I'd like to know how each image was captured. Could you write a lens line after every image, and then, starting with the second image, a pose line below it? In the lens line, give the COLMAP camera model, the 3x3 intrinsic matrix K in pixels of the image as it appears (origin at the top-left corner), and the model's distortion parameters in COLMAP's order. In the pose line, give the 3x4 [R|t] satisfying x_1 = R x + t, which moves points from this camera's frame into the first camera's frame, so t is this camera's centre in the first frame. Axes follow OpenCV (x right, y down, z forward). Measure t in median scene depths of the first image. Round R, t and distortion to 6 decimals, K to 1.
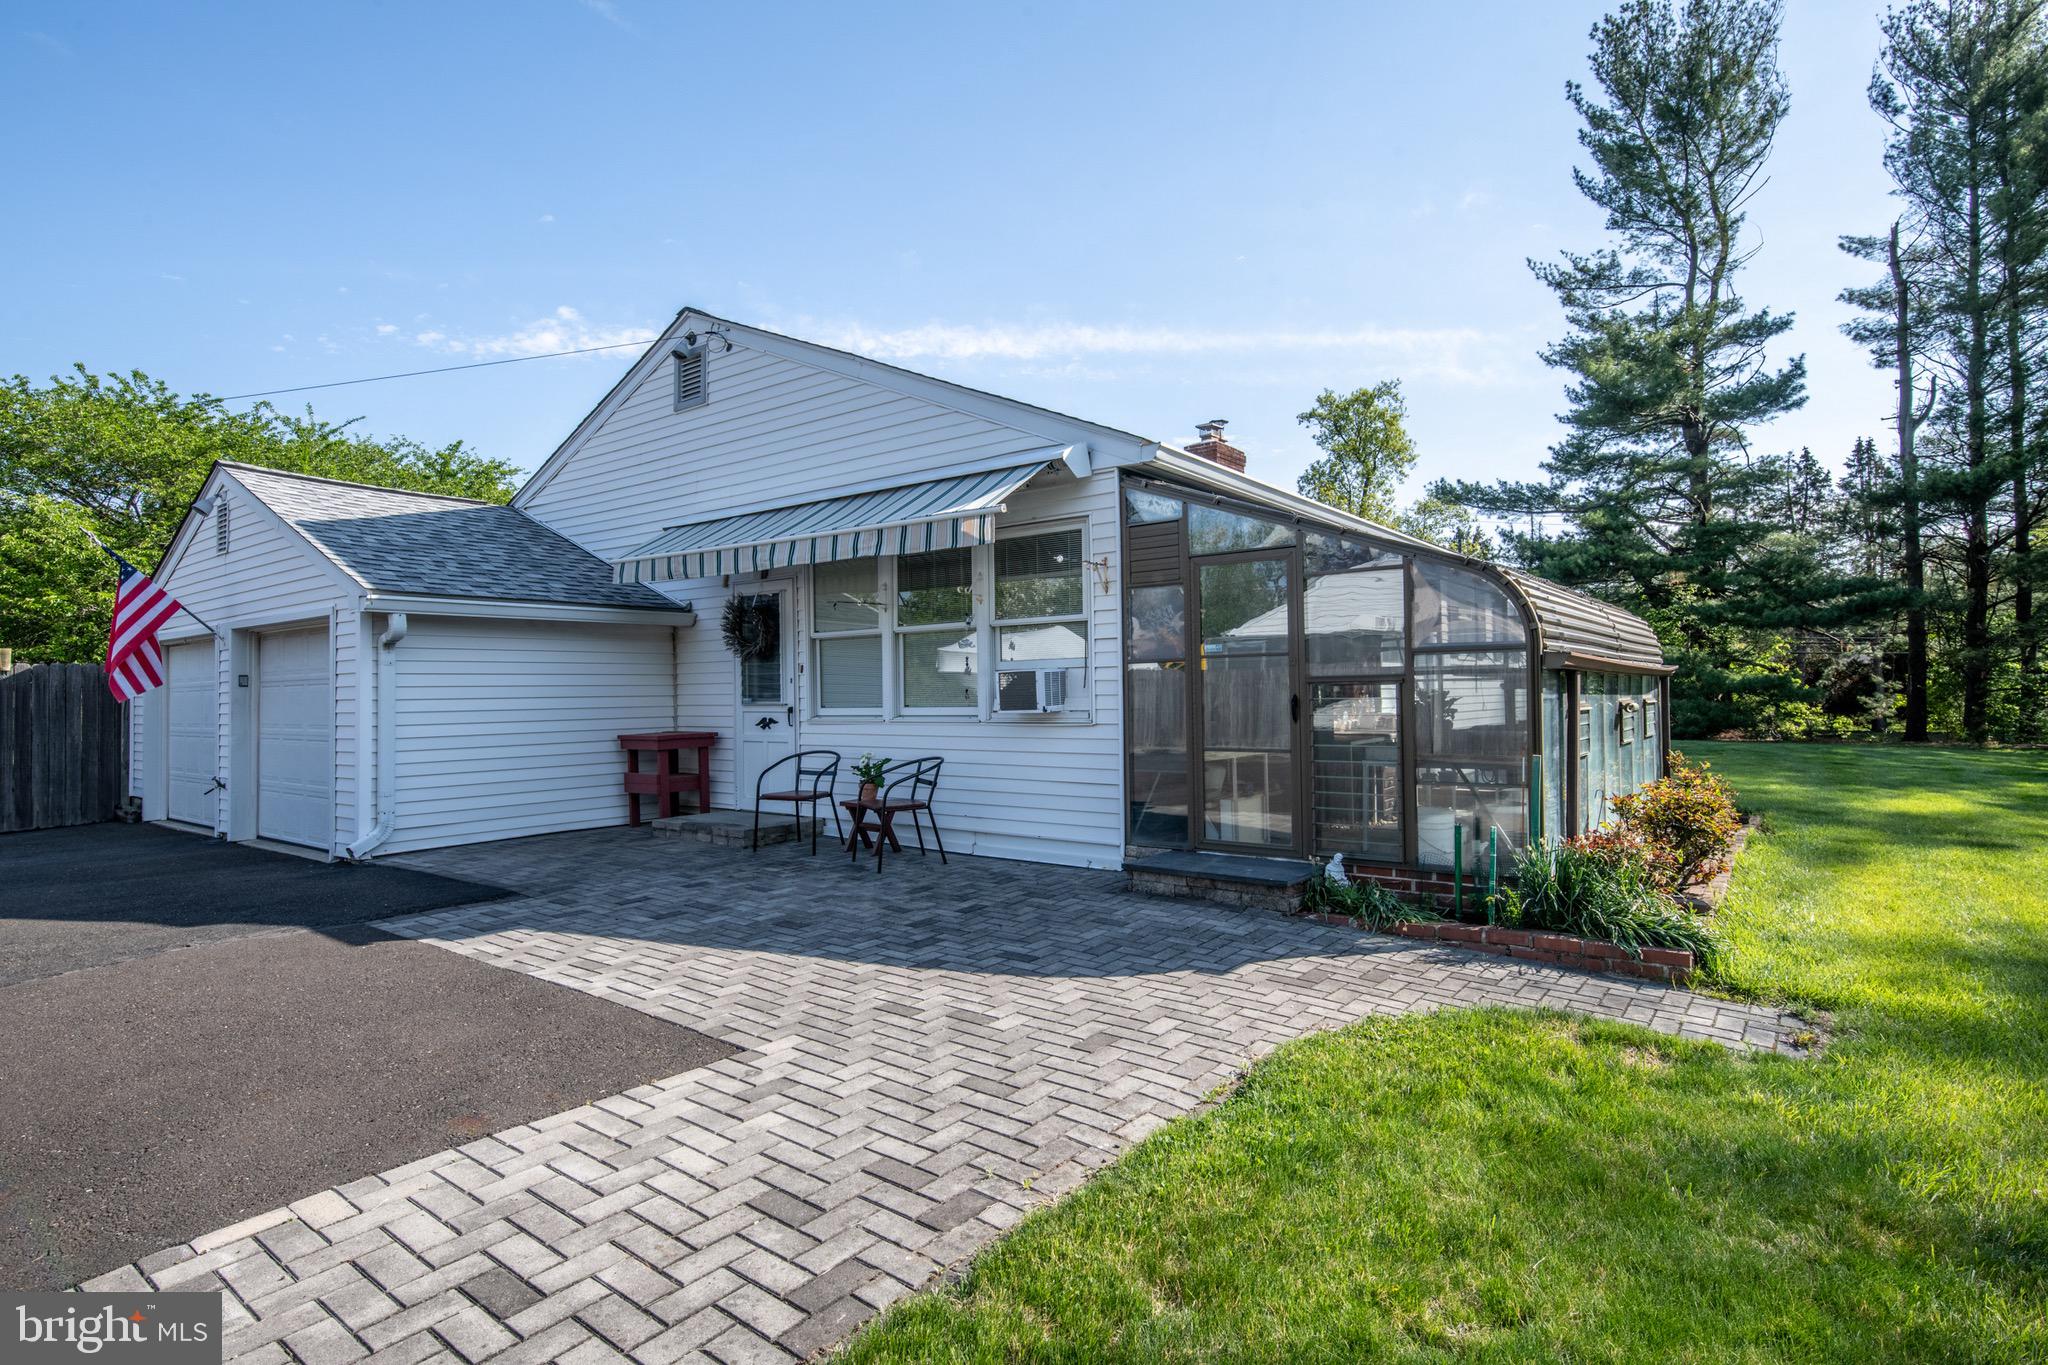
lens RADIAL K [[1021.1, 0, 1026.8], [0, 1021.1, 682.5], [0, 0, 1]] dist [-0.011848, -0.000675]
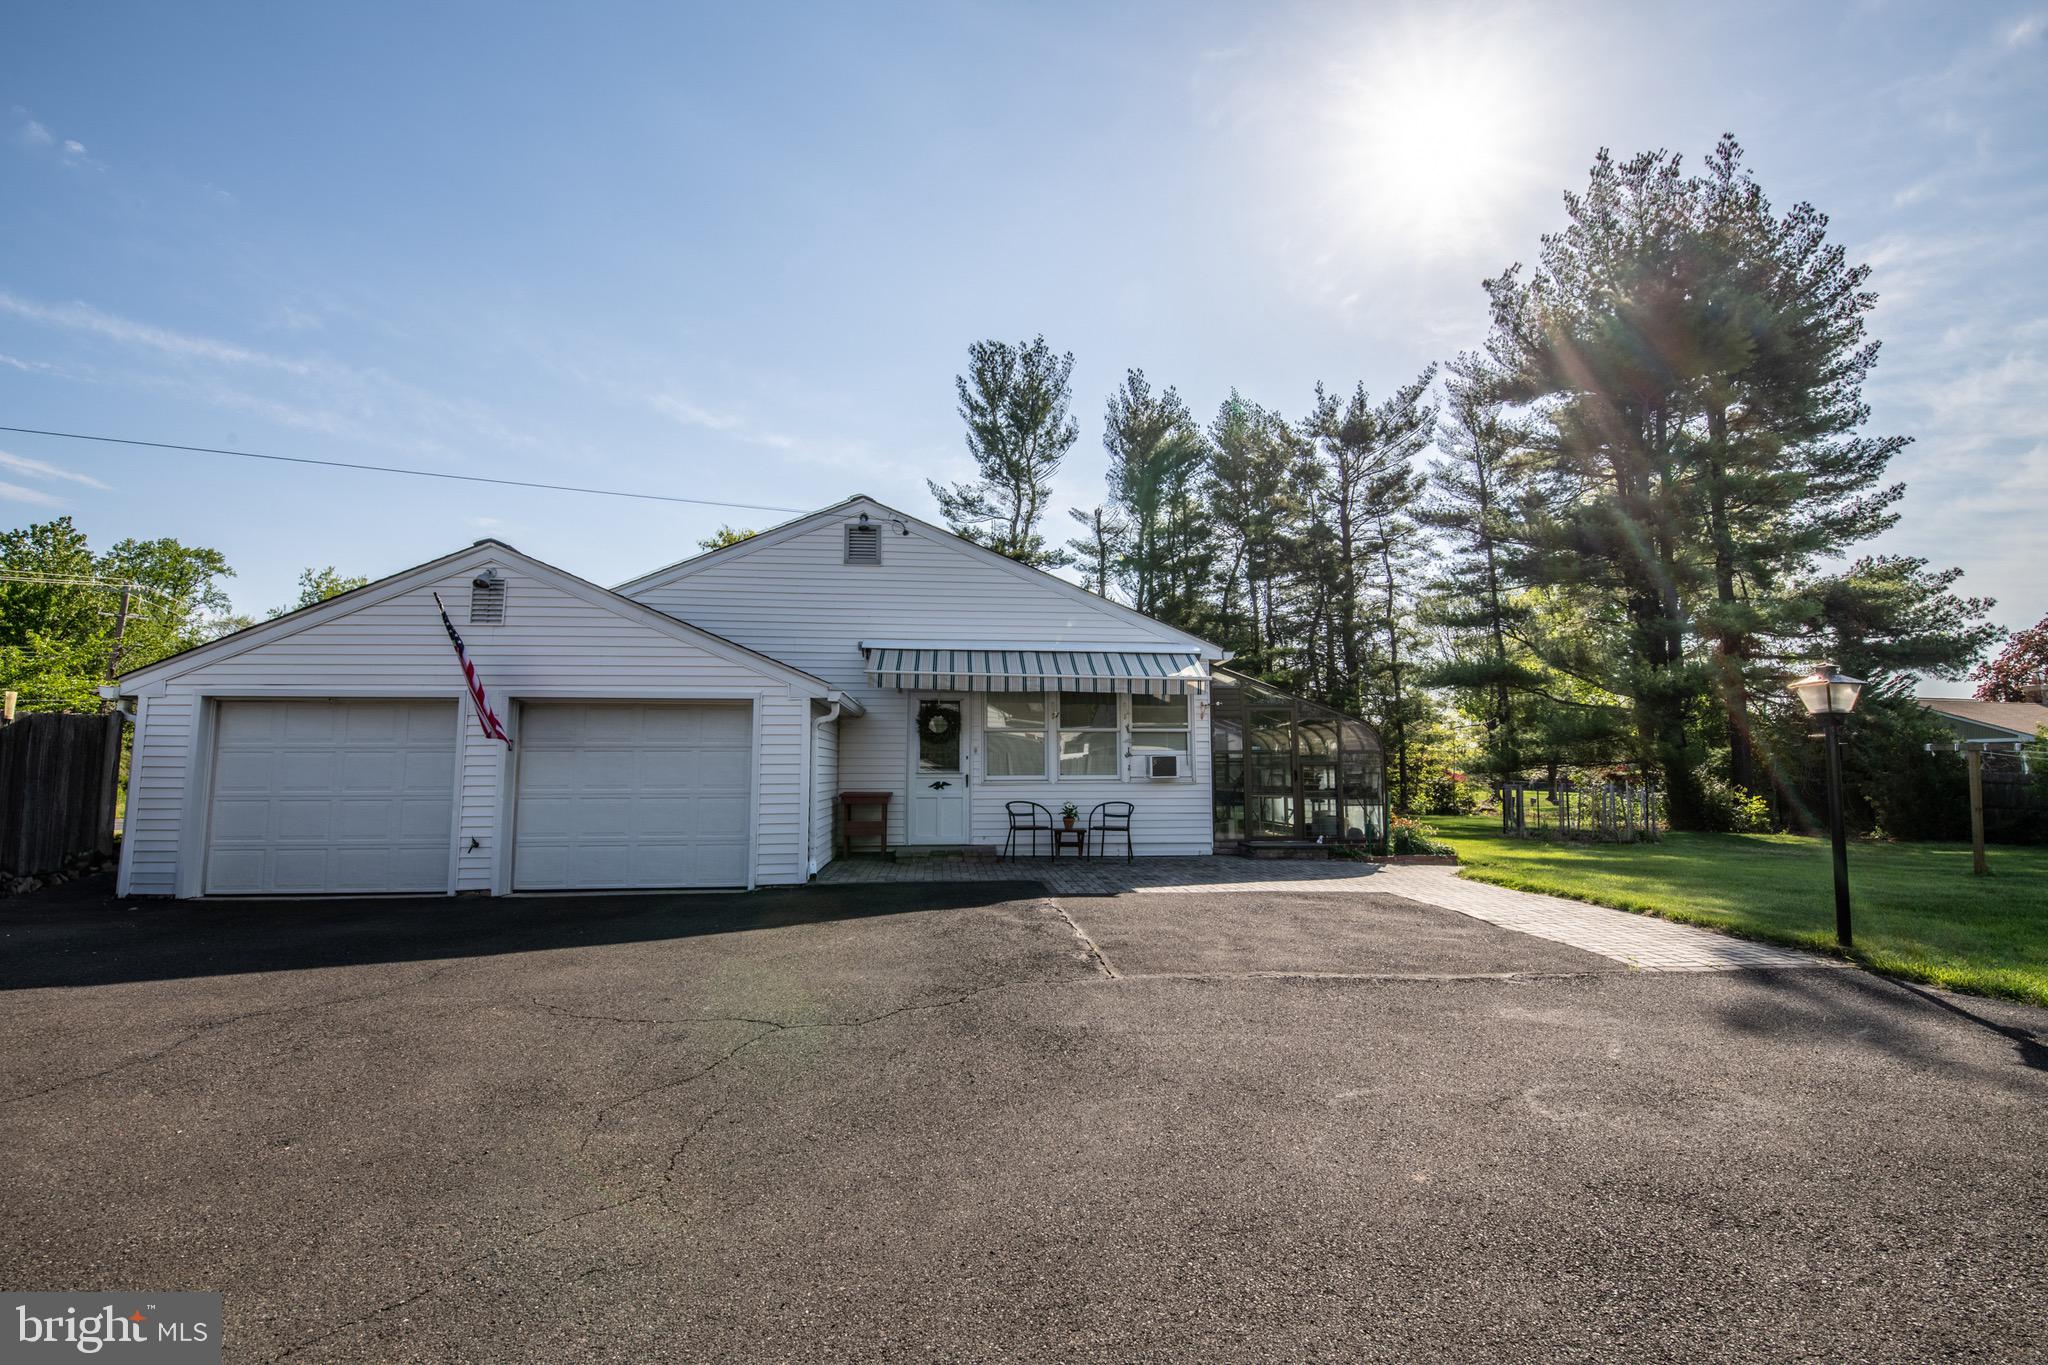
lens RADIAL K [[891.8, 0, 1023.1], [0, 891.8, 679.0], [0, 0, 1]] dist [-0.015576, -0.003417]
pose [[0.727888, 0.083852, 0.680550, -0.455039], [-0.014903, 0.994195, -0.106557, 0.009183], [-0.685534, 0.067419, 0.724912, -0.022712]]
